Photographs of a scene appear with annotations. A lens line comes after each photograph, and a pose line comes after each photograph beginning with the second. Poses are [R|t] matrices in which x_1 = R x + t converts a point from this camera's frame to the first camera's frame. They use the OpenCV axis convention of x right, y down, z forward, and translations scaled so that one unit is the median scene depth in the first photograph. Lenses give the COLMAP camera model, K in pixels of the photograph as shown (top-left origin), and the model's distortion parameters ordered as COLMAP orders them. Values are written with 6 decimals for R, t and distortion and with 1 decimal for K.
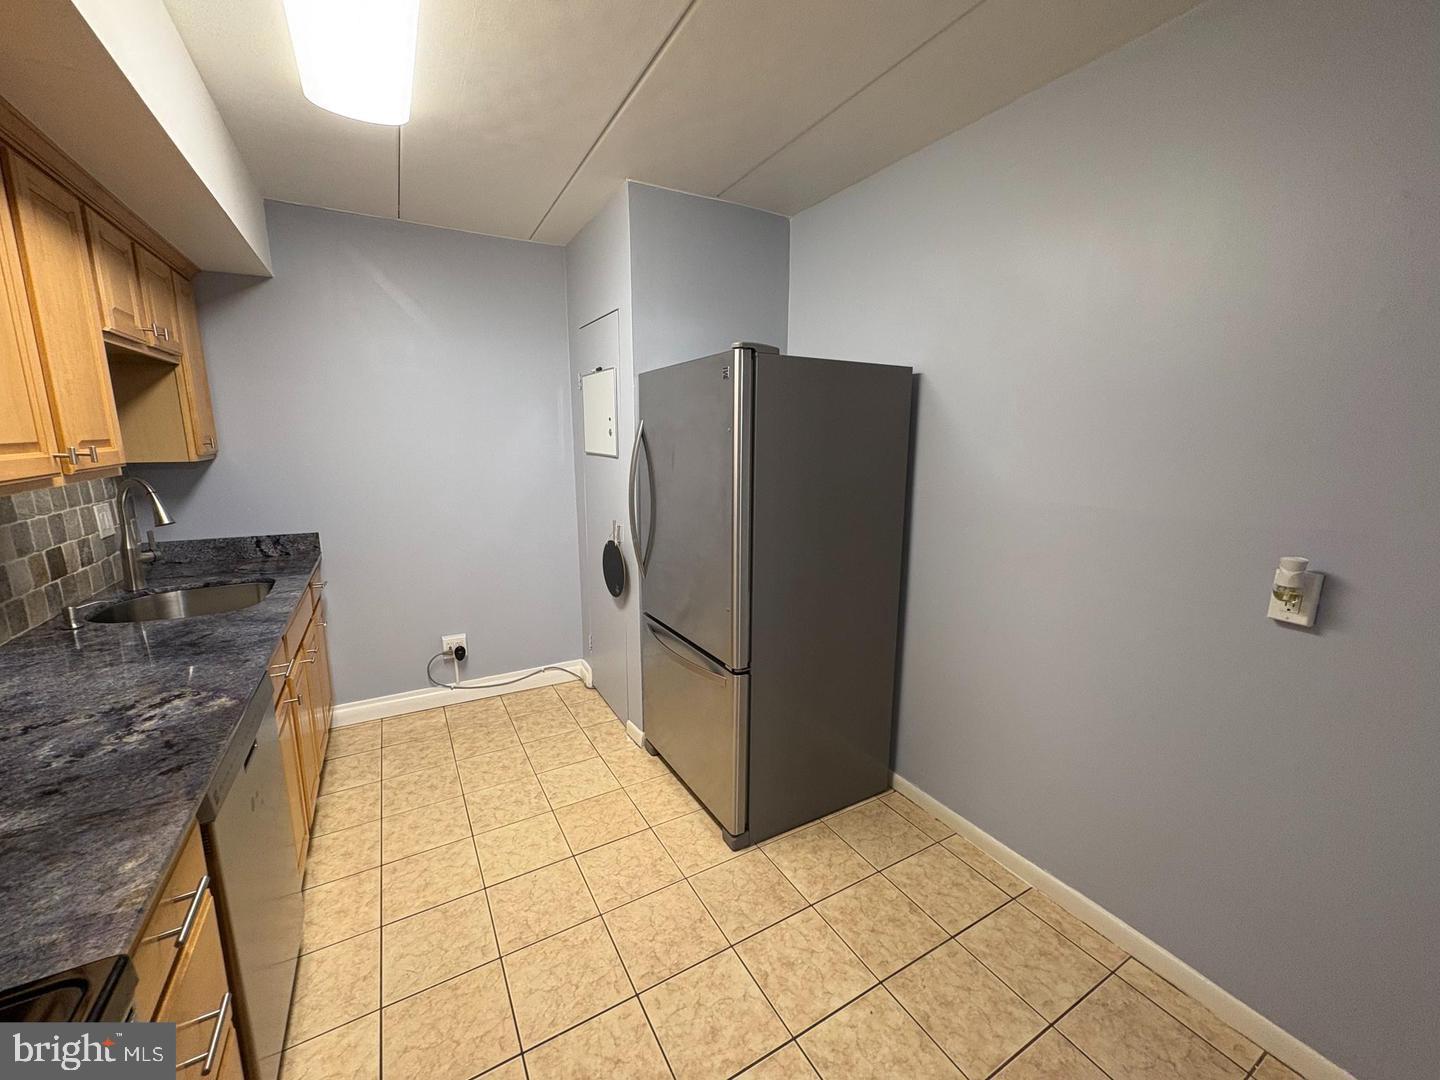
lens RADIAL K [[575.9, 0, 716.9], [0, 575.9, 540.3], [0, 0, 1]] dist [0.002423, 0.000093]
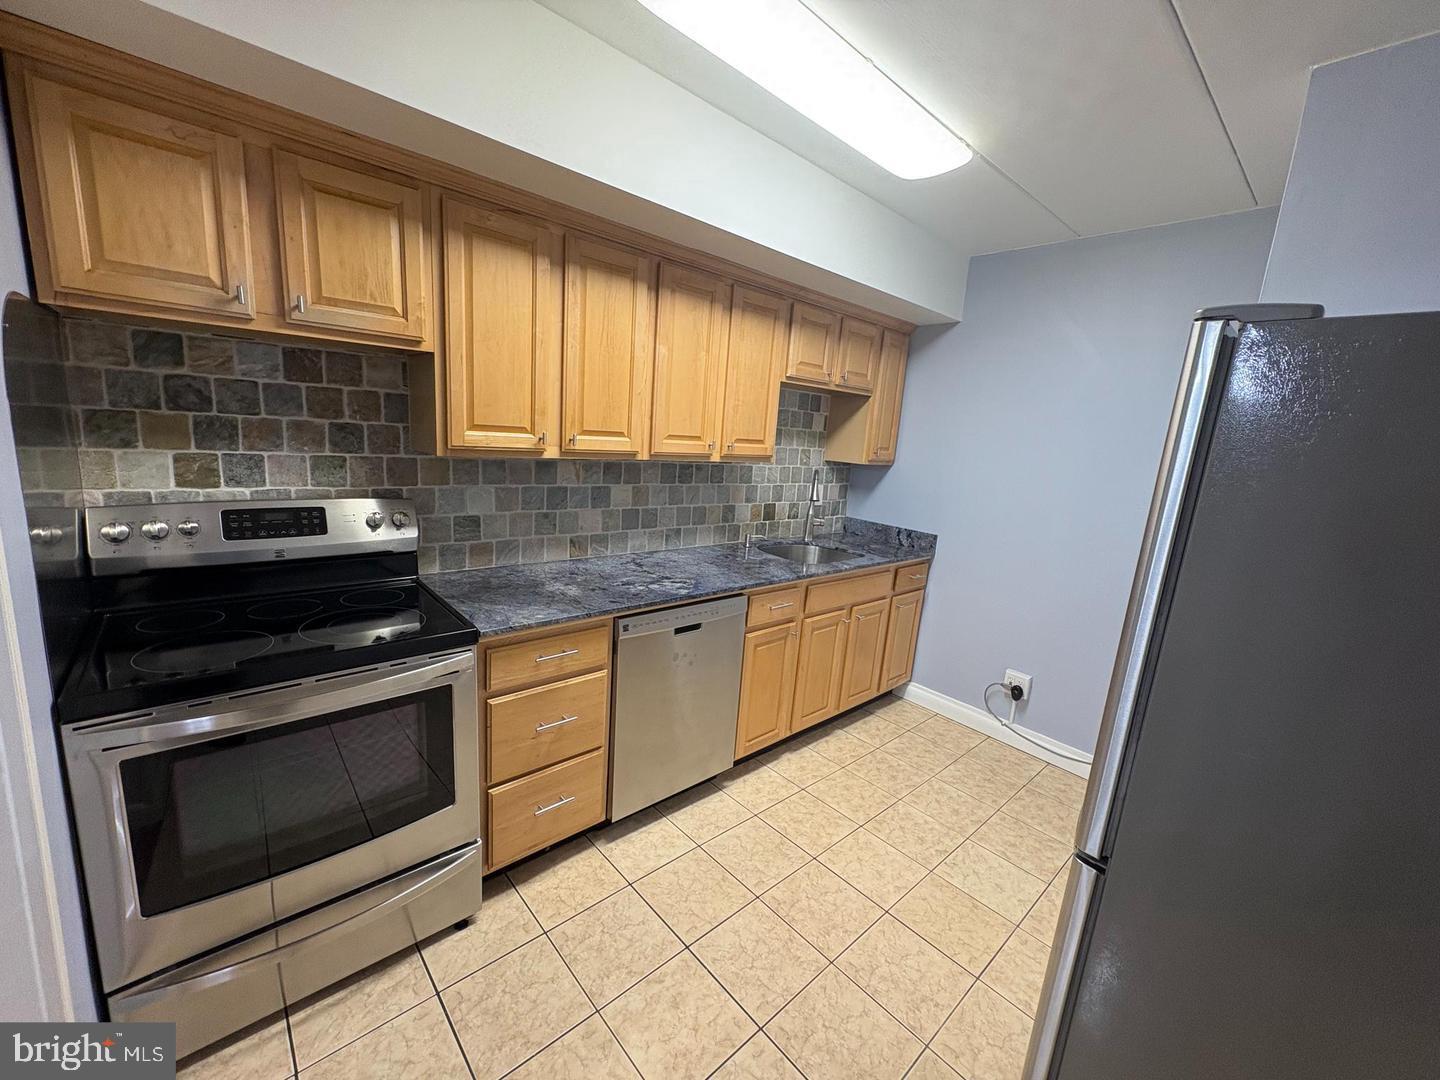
lens RADIAL K [[575.9, 0, 717.4], [0, 575.9, 541.1], [0, 0, 1]] dist [0.002423, 0.000093]
pose [[0.214731, 0.198175, -0.956356, 0.498677], [-0.252886, 0.957086, 0.141545, -0.082239], [0.943366, 0.211455, 0.255631, 0.432959]]
